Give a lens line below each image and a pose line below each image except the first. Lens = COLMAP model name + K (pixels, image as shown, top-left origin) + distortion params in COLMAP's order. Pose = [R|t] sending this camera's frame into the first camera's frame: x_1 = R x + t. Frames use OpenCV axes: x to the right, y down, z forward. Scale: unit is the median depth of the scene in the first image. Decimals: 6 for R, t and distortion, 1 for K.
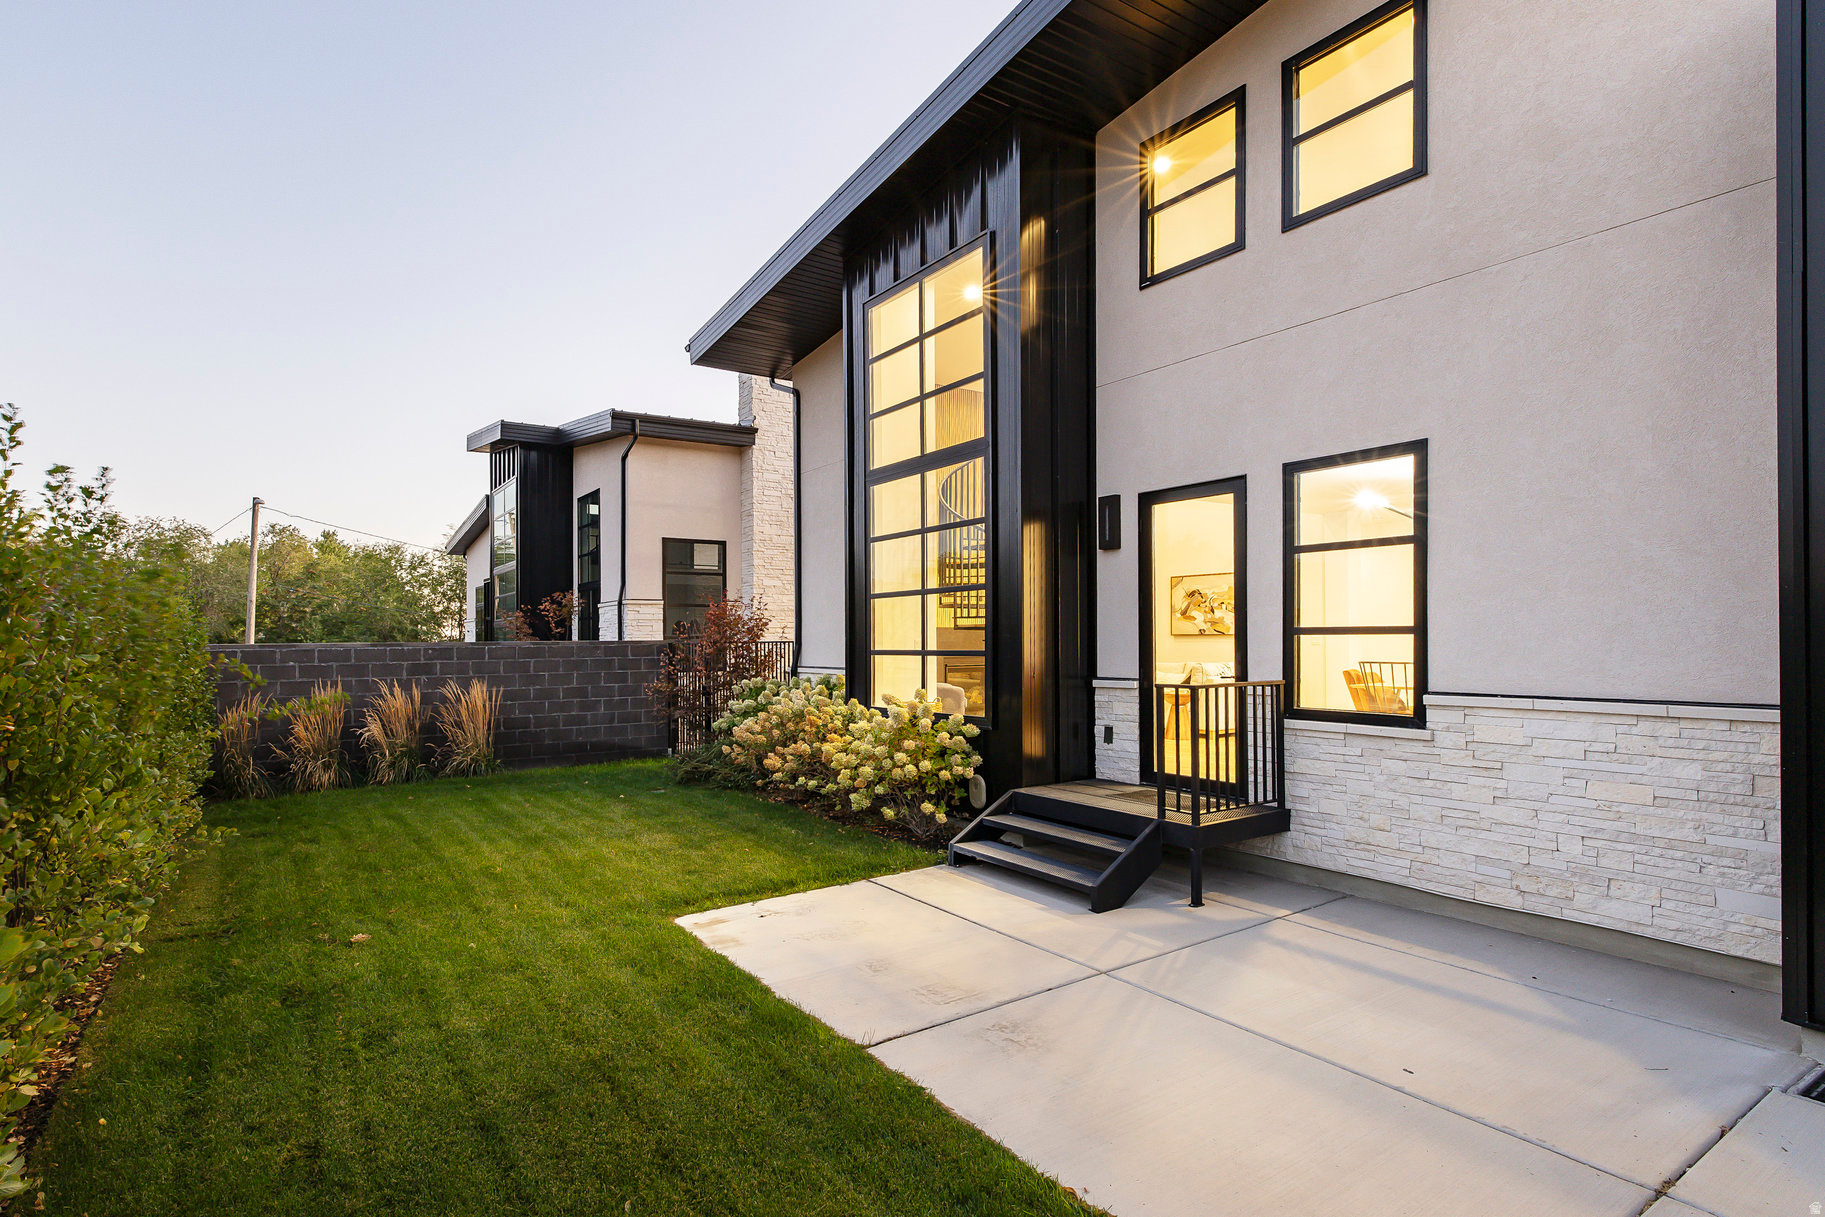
lens RADIAL K [[893.9, 0, 907.7], [0, 893.9, 634.9], [0, 0, 1]] dist [0.002687, -0.000165]
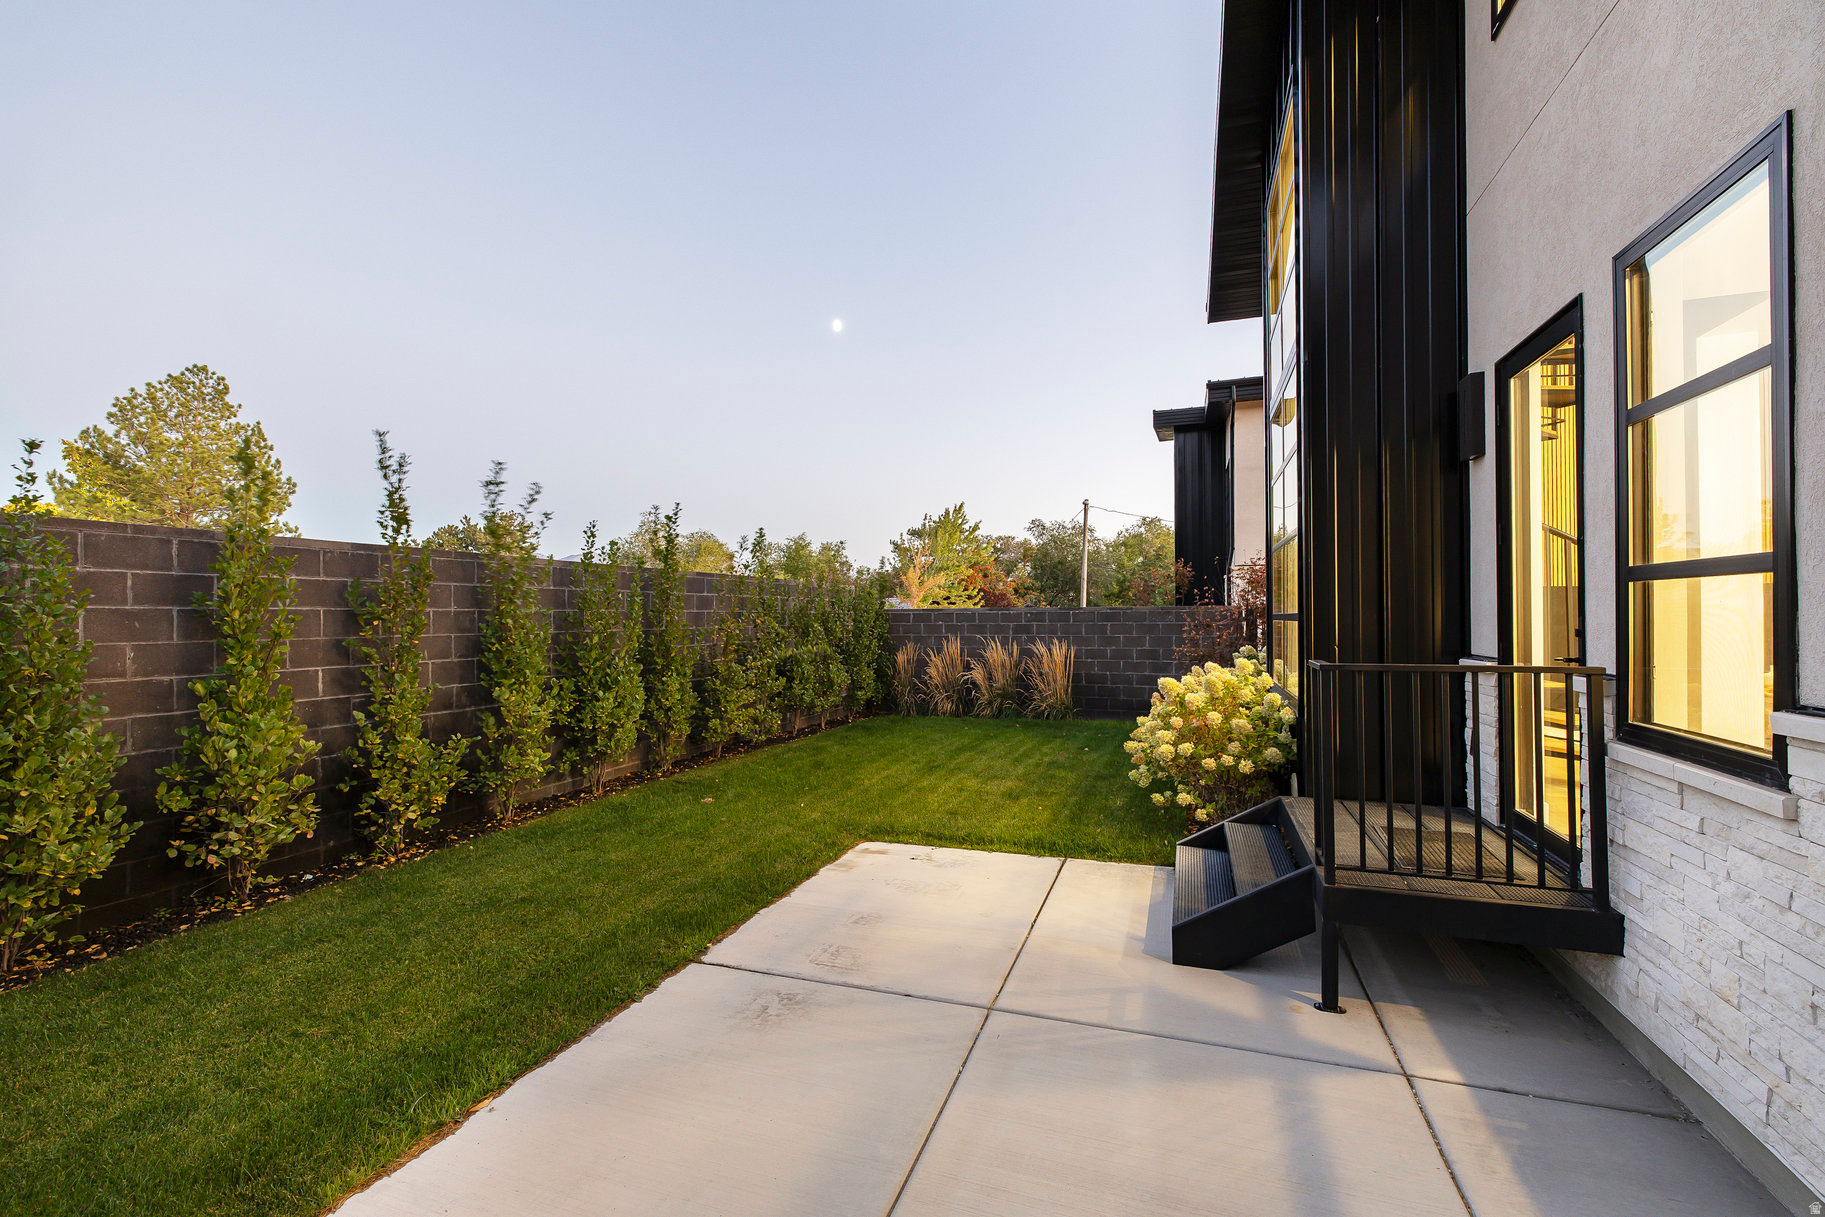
lens RADIAL K [[839.6, 0, 912.5], [0, 839.6, 608.5], [0, 0, 1]] dist [0.002596, 0.000132]
pose [[0.580340, -0.001330, -0.814373, 0.641809], [0.004722, 0.999987, 0.001732, 0.014022], [0.814360, -0.004851, 0.580339, 0.411258]]
